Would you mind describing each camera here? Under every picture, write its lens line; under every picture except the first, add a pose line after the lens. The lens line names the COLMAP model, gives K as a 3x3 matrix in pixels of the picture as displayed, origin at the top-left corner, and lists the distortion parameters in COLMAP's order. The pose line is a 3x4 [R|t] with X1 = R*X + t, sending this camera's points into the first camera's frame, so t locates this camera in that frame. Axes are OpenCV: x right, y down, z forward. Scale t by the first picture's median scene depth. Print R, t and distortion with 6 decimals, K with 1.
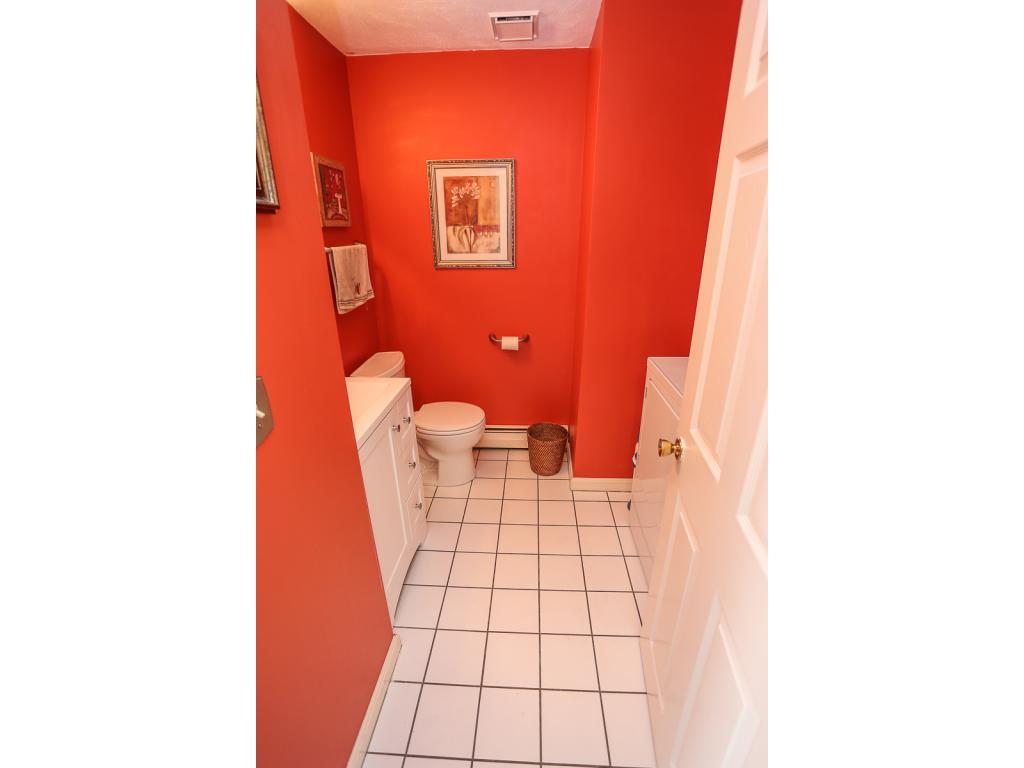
lens RADIAL K [[385.2, 0, 512.0], [0, 385.2, 384.0], [0, 0, 1]] dist [-0.042364, 0.000152]
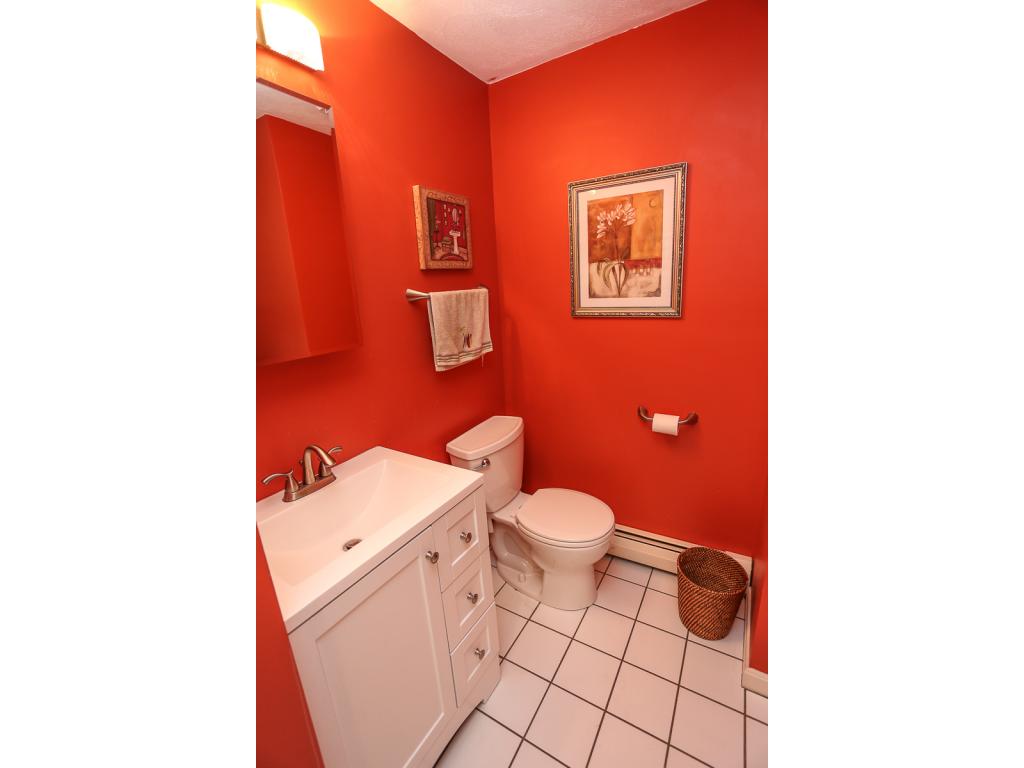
lens RADIAL K [[385.2, 0, 512.0], [0, 385.2, 384.0], [0, 0, 1]] dist [-0.042364, 0.000152]
pose [[0.881741, 0.085342, -0.463950, 0.070316], [-0.134322, 0.988208, -0.073503, -0.097974], [0.452206, 0.127129, 0.882807, 0.286316]]
